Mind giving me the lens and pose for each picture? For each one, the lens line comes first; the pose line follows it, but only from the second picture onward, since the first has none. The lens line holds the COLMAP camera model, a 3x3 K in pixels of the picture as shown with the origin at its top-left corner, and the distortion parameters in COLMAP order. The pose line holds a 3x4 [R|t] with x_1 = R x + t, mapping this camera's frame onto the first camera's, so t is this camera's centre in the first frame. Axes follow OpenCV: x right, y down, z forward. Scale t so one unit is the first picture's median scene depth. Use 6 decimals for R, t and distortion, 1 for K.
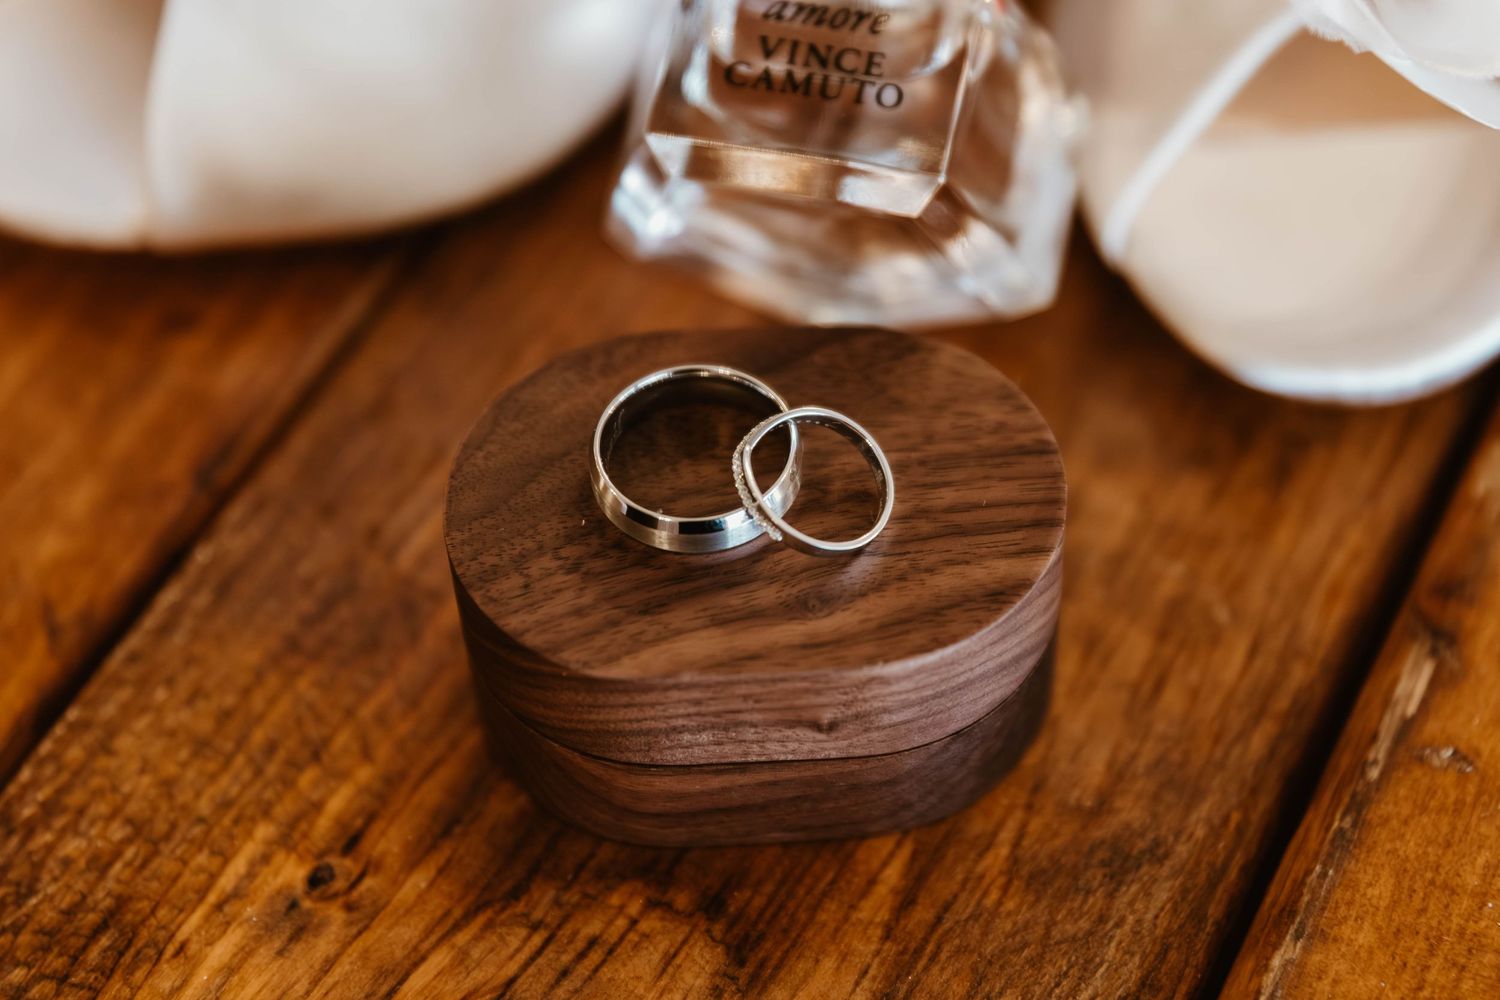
lens RADIAL K [[2920.4, 0, 750.0], [0, 2920.4, 500.0], [0, 0, 1]] dist [0.029641, 0.034813]
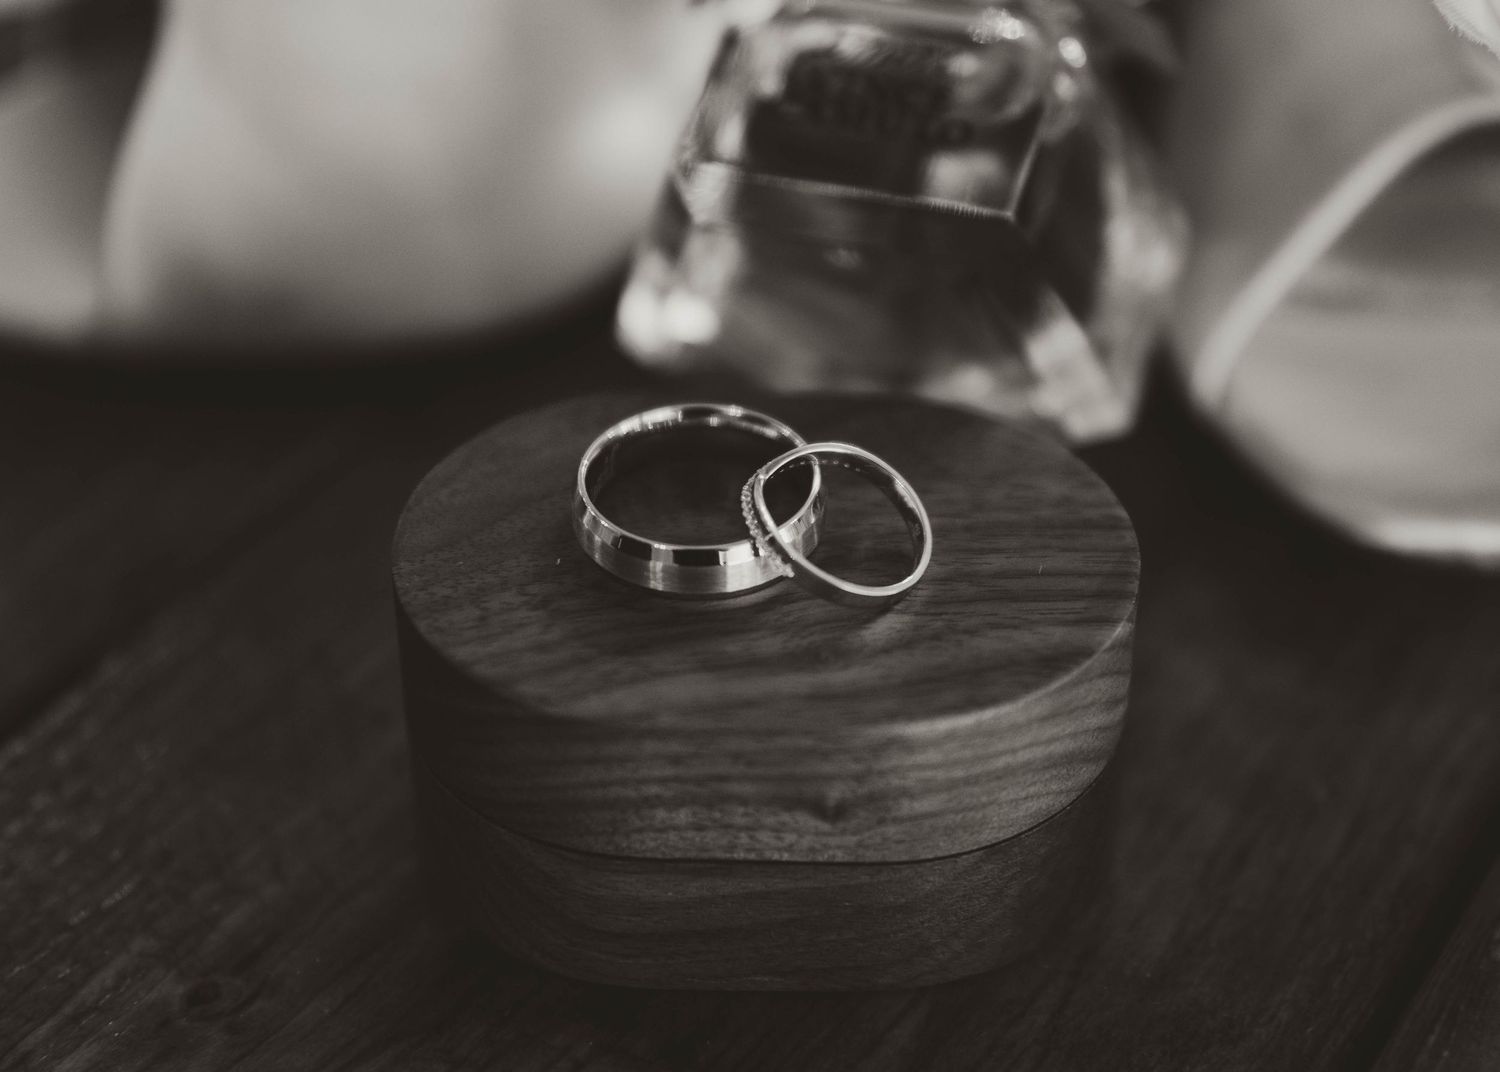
lens RADIAL K [[3070.9, 0, 750.0], [0, 3070.9, 536.0], [0, 0, 1]] dist [0.003032, -0.039296]
pose [[0.997301, 0.068459, -0.026536, 0.020435], [-0.072554, 0.974291, -0.213289, 0.184603], [0.011252, 0.214638, 0.976629, 0.143184]]
